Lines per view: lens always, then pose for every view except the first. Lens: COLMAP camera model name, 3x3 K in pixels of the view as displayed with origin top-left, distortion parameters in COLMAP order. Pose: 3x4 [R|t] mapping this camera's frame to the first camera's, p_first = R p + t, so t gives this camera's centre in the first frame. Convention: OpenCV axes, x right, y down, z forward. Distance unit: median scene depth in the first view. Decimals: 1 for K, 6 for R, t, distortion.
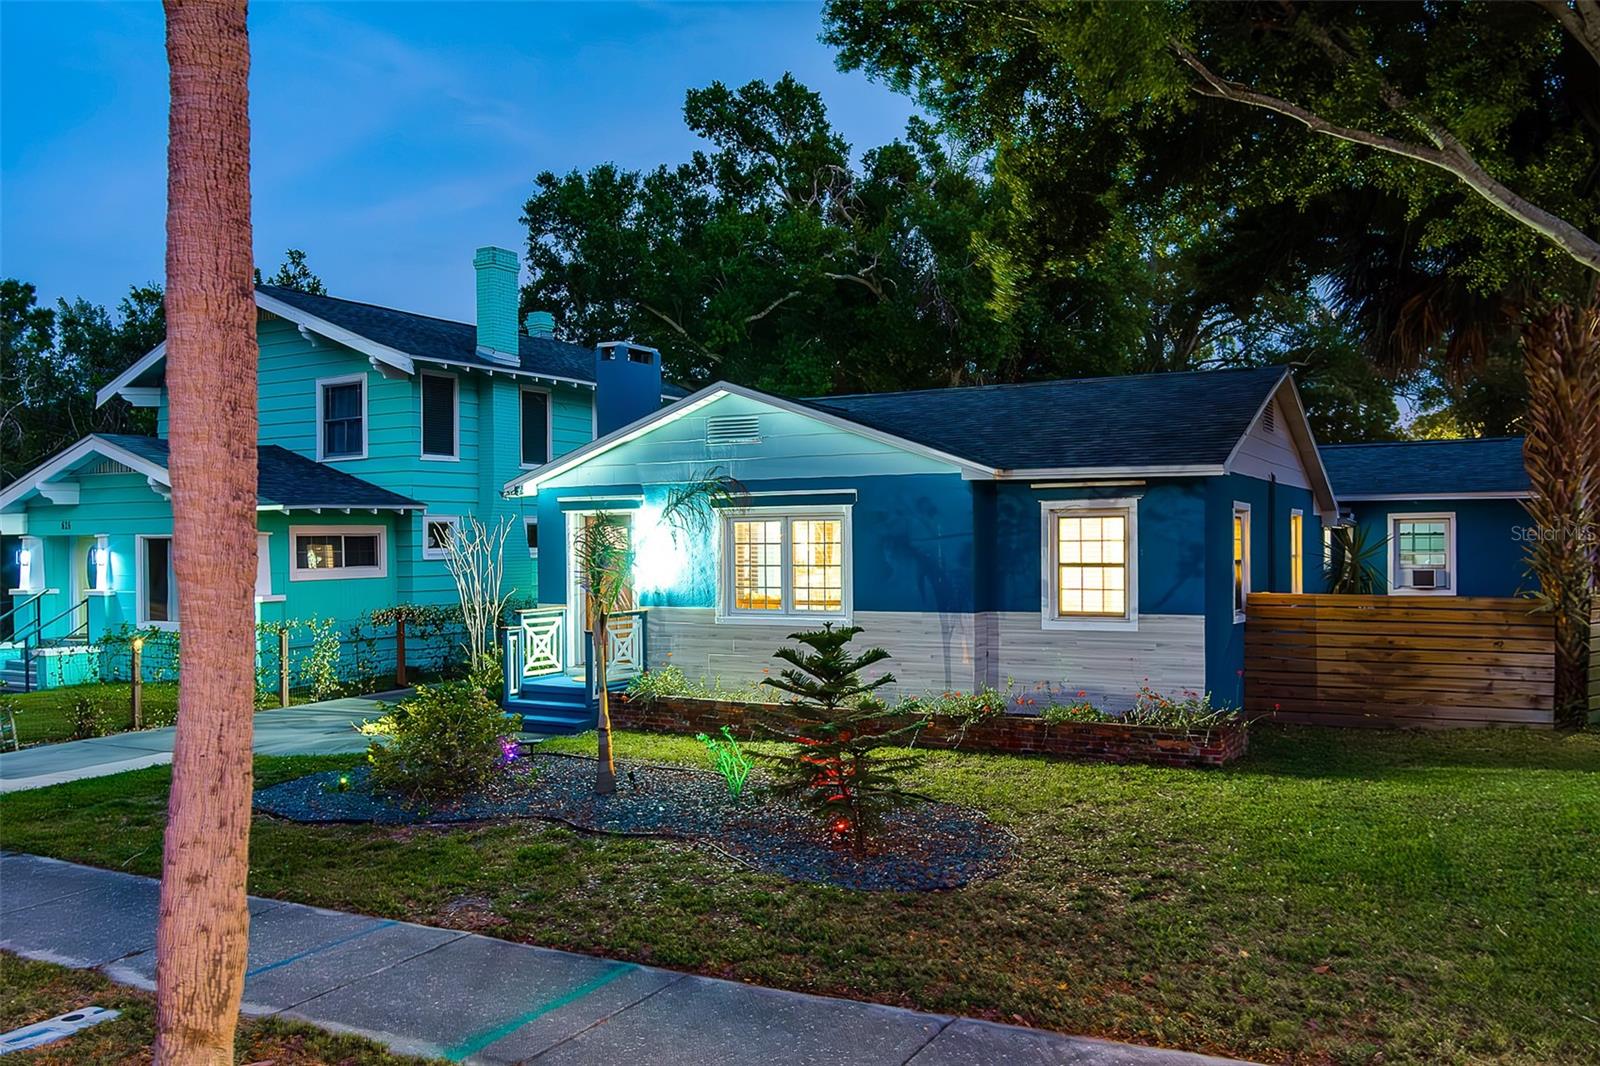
lens RADIAL K [[1323.2, 0, 799.7], [0, 1323.2, 559.6], [0, 0, 1]] dist [-0.026003, -0.001485]
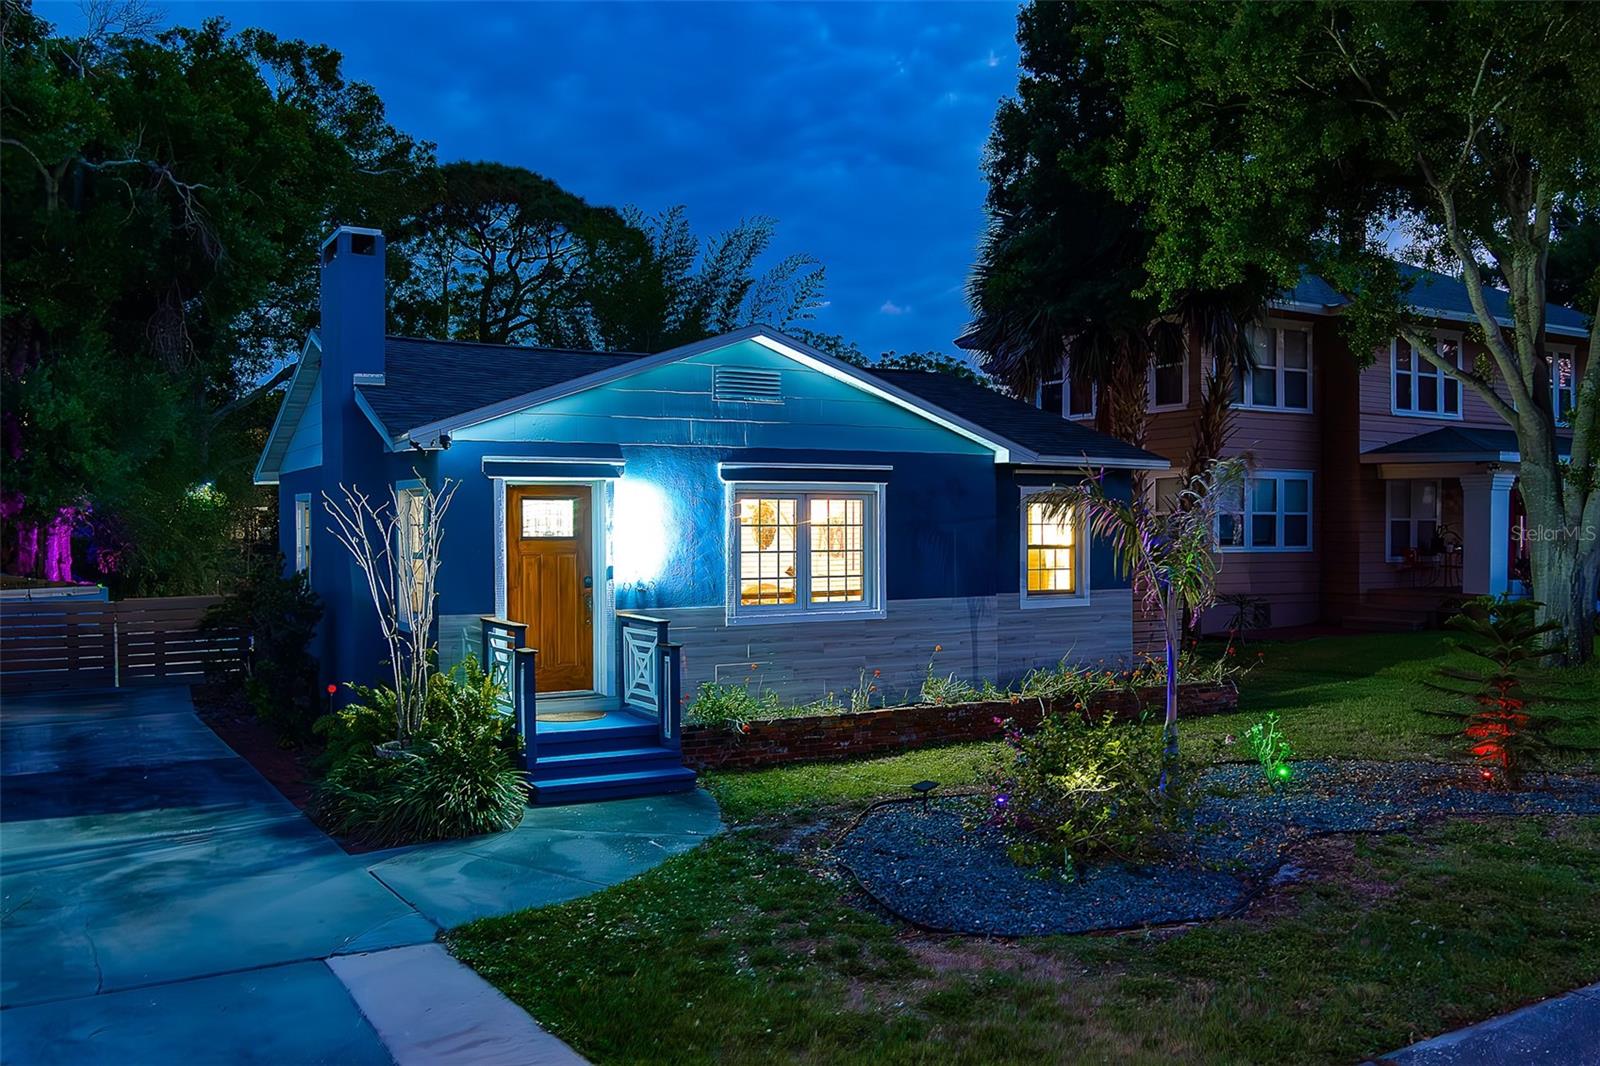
lens RADIAL K [[1437.9, 0, 800.0], [0, 1437.9, 533.0], [0, 0, 1]] dist [-0.025941, -0.003638]
pose [[0.483969, 0.004260, 0.875075, -0.845757], [0.013455, 0.999834, -0.012309, 0.004242], [-0.874982, 0.017731, 0.483831, 0.571082]]
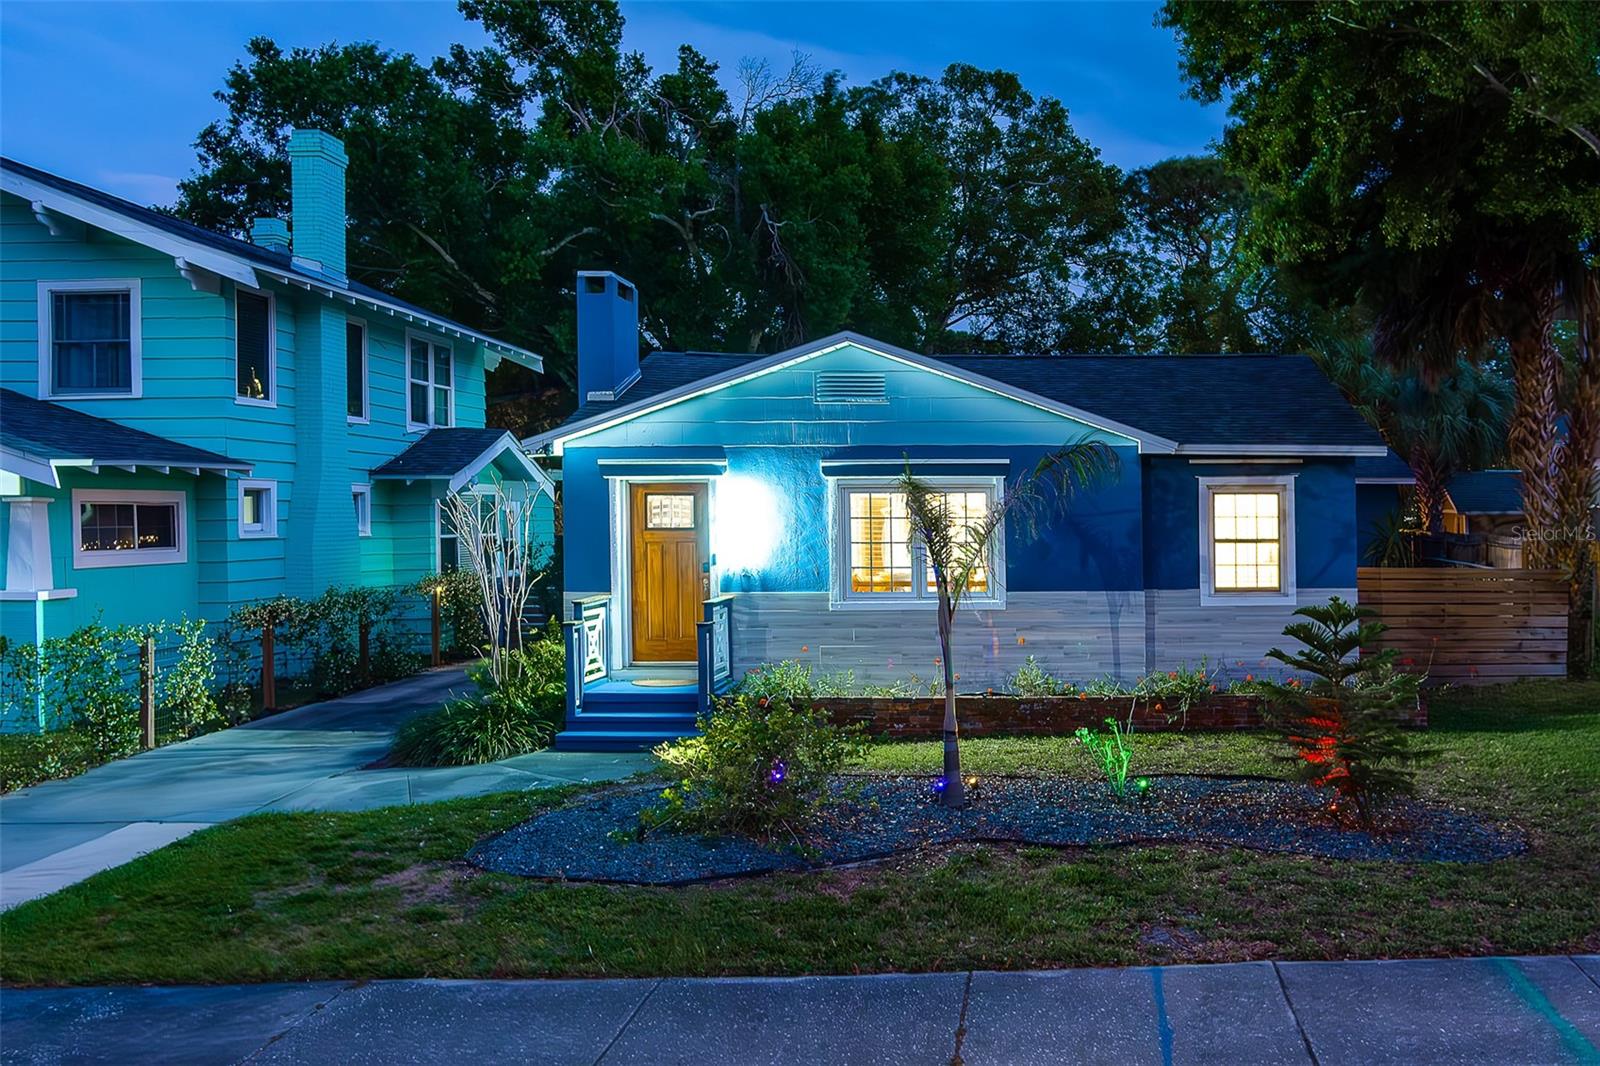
lens RADIAL K [[1437.9, 0, 800.0], [0, 1437.9, 533.0], [0, 0, 1]] dist [-0.025941, -0.003638]
pose [[0.864563, 0.002377, 0.502519, -0.583674], [0.001955, 0.999965, -0.008094, 0.005786], [-0.502521, 0.007981, 0.864528, 0.207534]]
